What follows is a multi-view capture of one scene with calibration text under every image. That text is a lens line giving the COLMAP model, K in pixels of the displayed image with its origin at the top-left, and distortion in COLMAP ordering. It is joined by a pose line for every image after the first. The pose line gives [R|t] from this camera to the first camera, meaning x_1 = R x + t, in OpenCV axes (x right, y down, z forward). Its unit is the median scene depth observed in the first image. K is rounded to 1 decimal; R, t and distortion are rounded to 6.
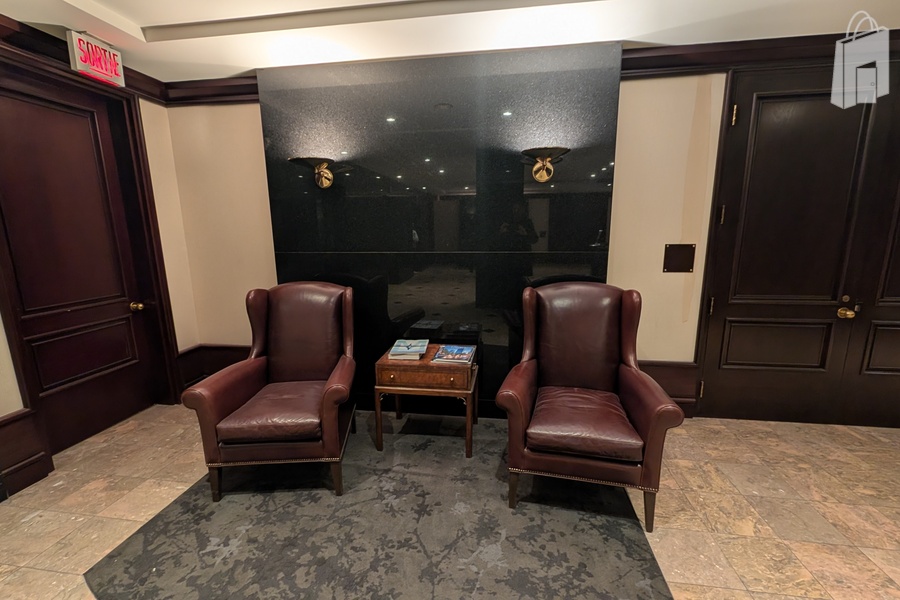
lens RADIAL K [[385.9, 0, 449.6], [0, 385.9, 302.5], [0, 0, 1]] dist [-0.001016, 0.000543]
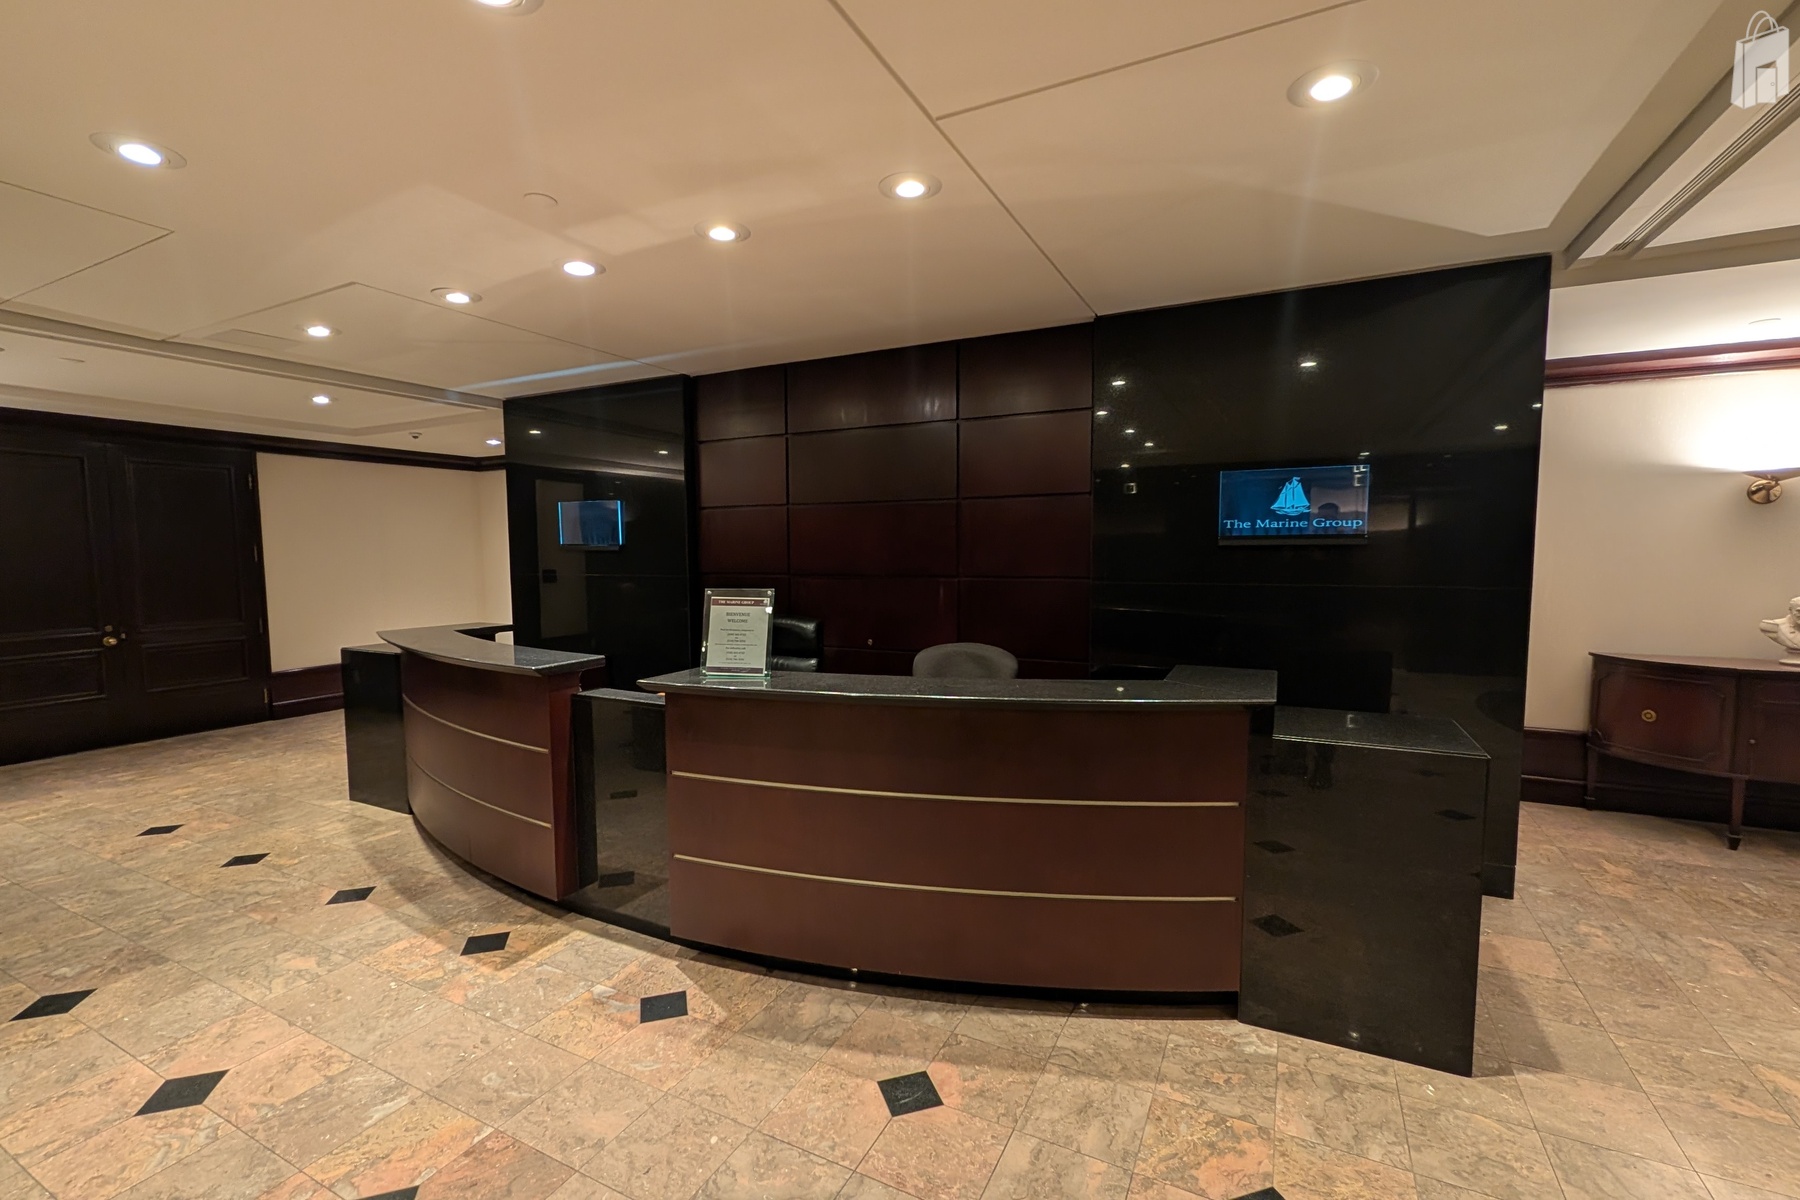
lens RADIAL K [[771.7, 0, 903.3], [0, 771.7, 609.7], [0, 0, 1]] dist [-0.001016, 0.000543]
pose [[0.315432, -0.067065, 0.946575, -0.397163], [0.185026, 0.982701, 0.007967, 0.357563], [-0.930735, 0.172628, 0.322385, -1.969315]]
